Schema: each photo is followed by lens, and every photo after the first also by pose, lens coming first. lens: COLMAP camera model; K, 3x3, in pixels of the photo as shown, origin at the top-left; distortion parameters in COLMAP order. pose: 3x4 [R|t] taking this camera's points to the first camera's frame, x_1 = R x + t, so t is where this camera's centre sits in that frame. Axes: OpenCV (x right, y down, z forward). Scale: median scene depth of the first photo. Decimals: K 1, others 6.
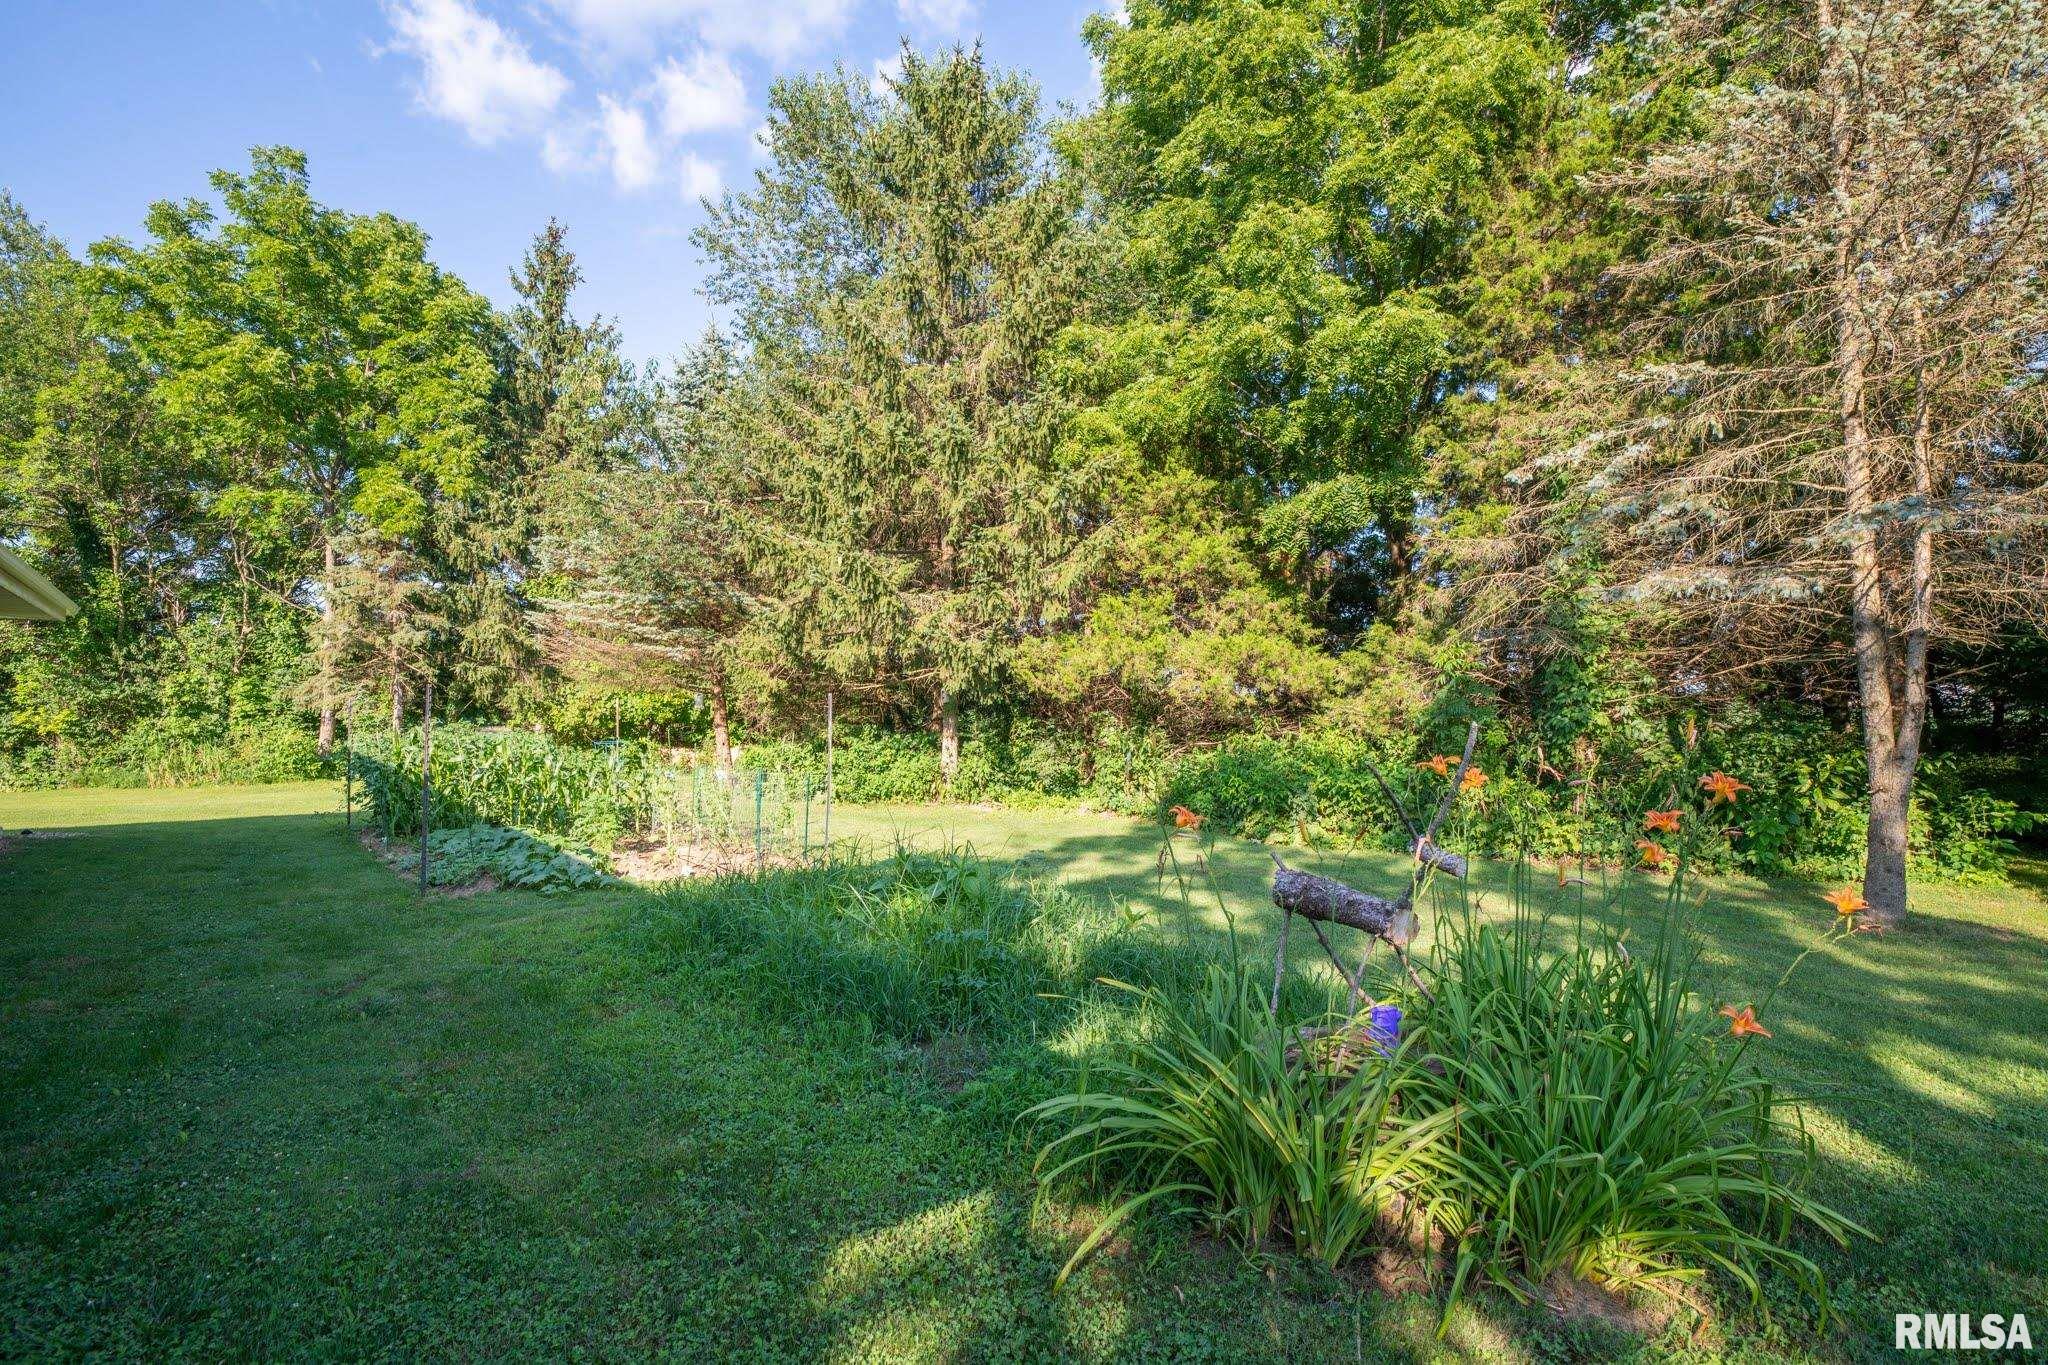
lens RADIAL K [[1017.3, 0, 1020.4], [0, 1017.3, 678.2], [0, 0, 1]] dist [-0.013454, -0.009375]
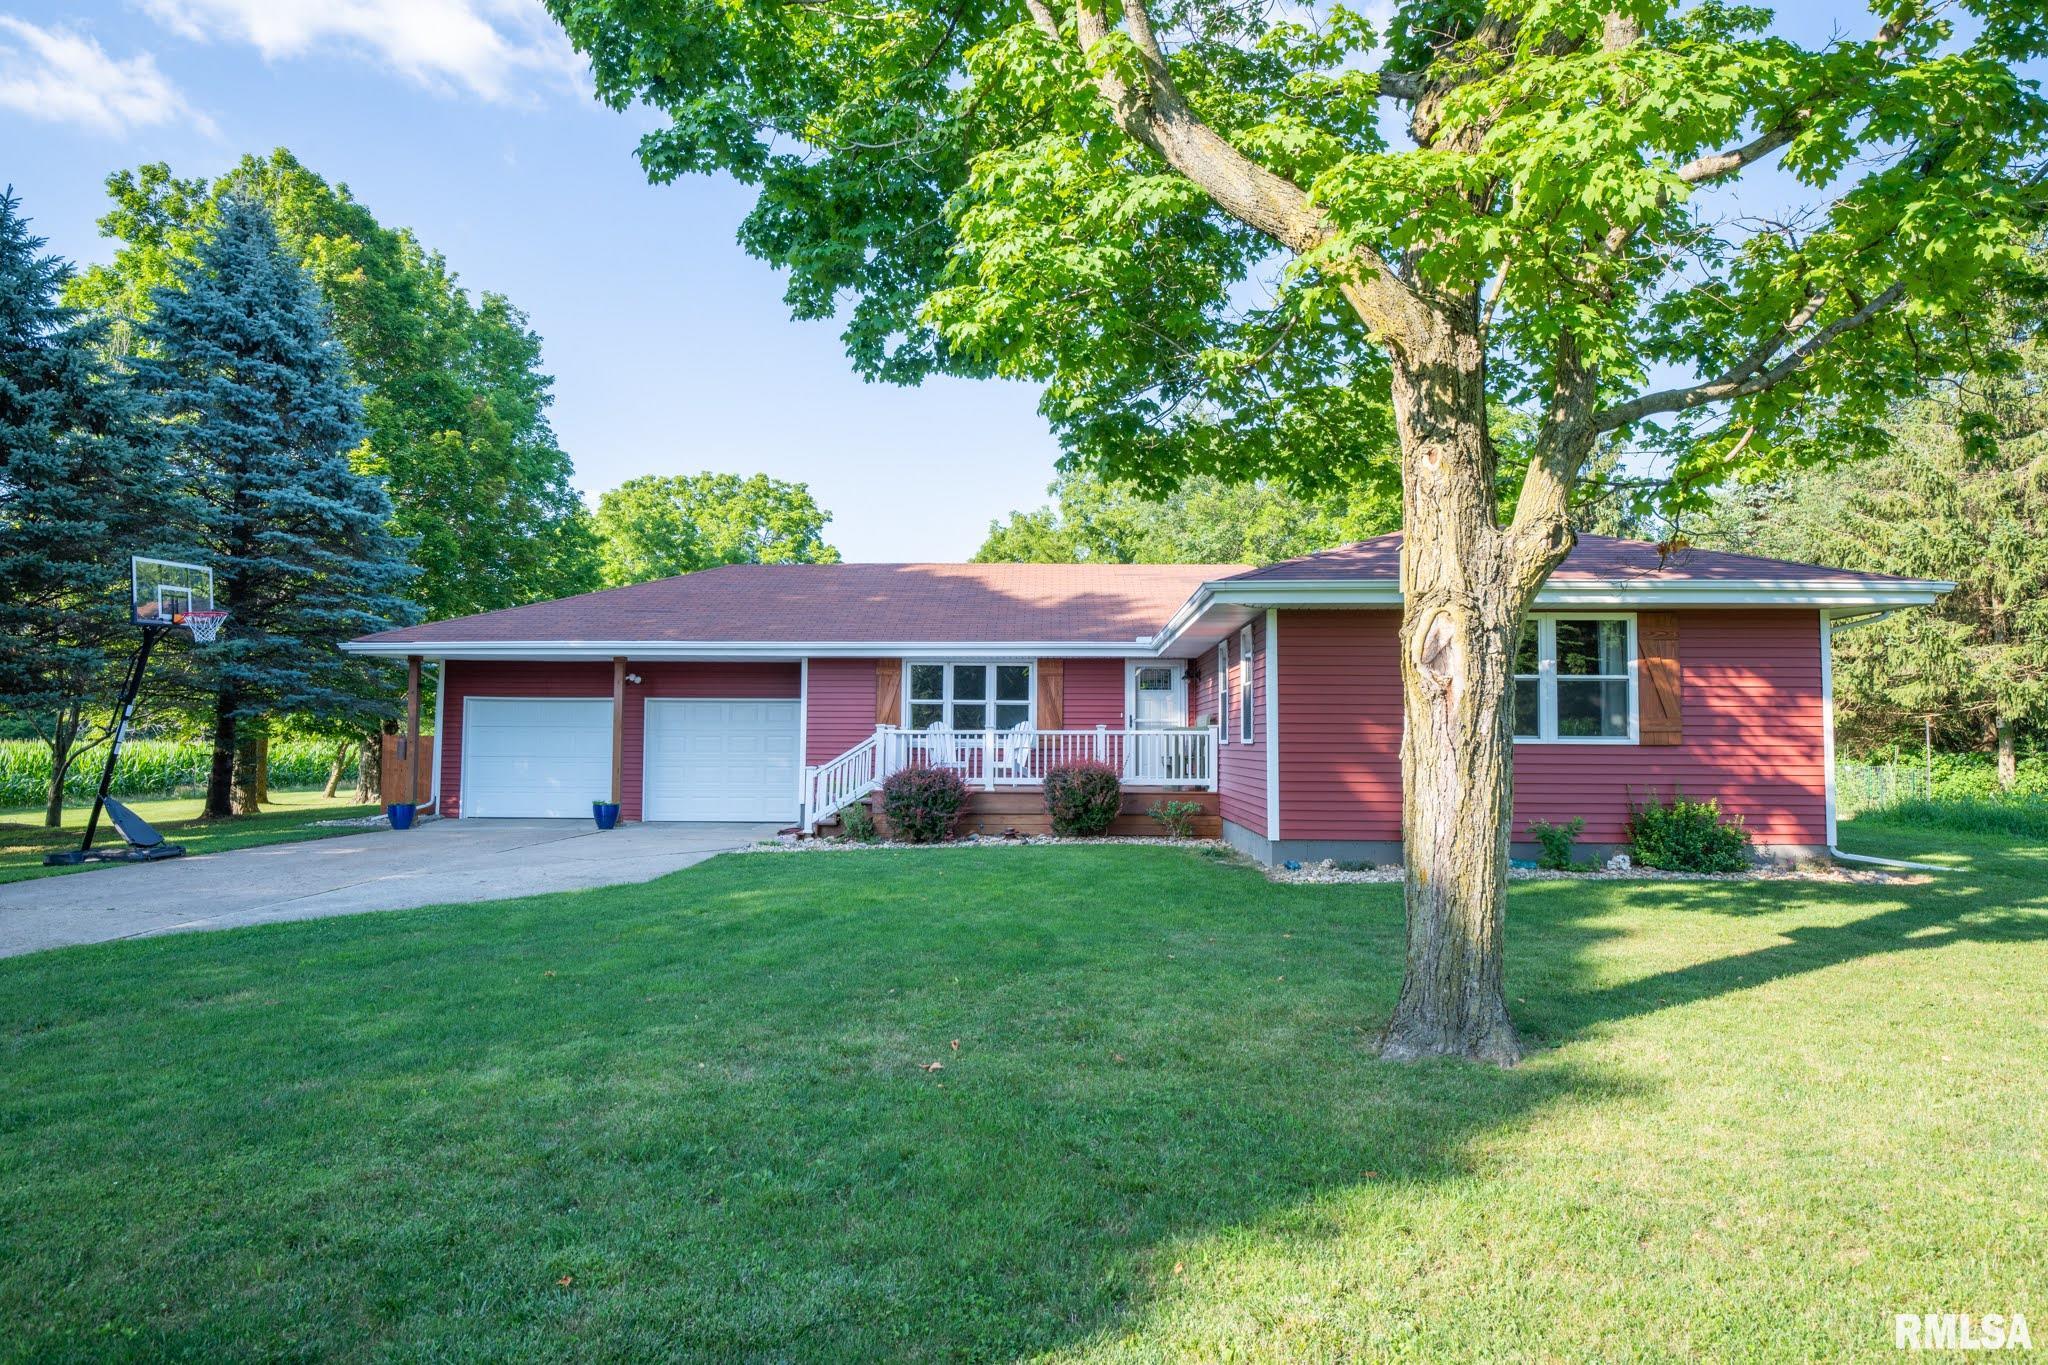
lens RADIAL K [[1248.4, 0, 1020.8], [0, 1248.4, 677.7], [0, 0, 1]] dist [-0.004543, -0.003070]
pose [[0.756336, -0.027128, -0.653621, 0.012400], [0.015096, 0.999597, -0.024020, -0.014575], [0.654010, 0.008300, 0.756441, -0.727074]]
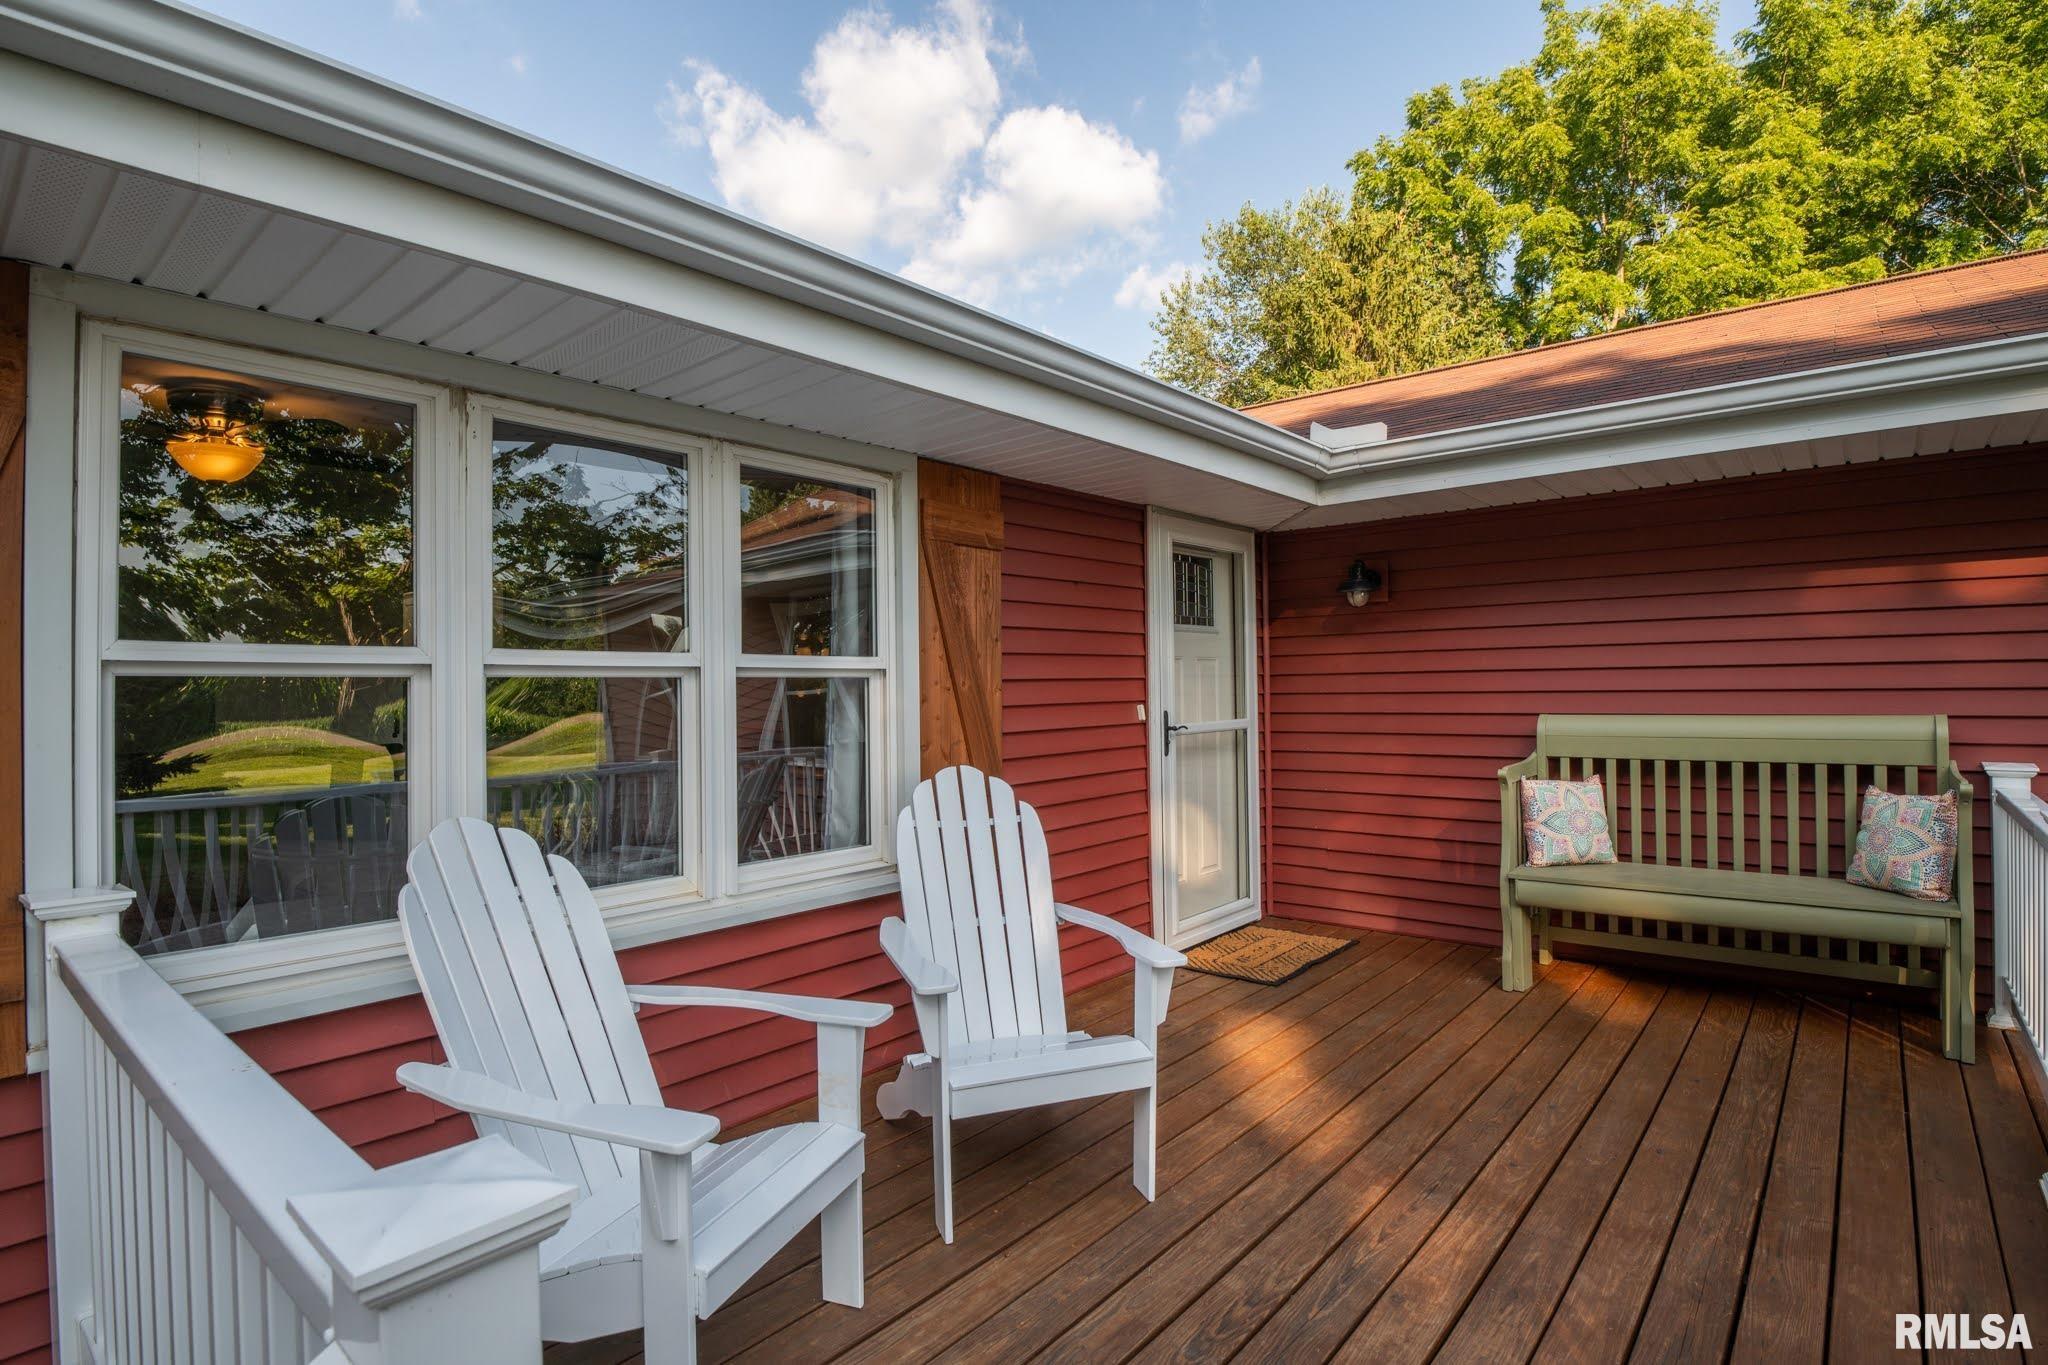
lens RADIAL K [[1017.3, 0, 1020.4], [0, 1017.3, 678.2], [0, 0, 1]] dist [-0.013454, -0.009375]
pose [[0.984065, -0.006697, 0.177685, -0.582190], [0.002587, 0.999724, 0.023348, -0.020286], [-0.177792, -0.022516, 0.983810, -0.181477]]
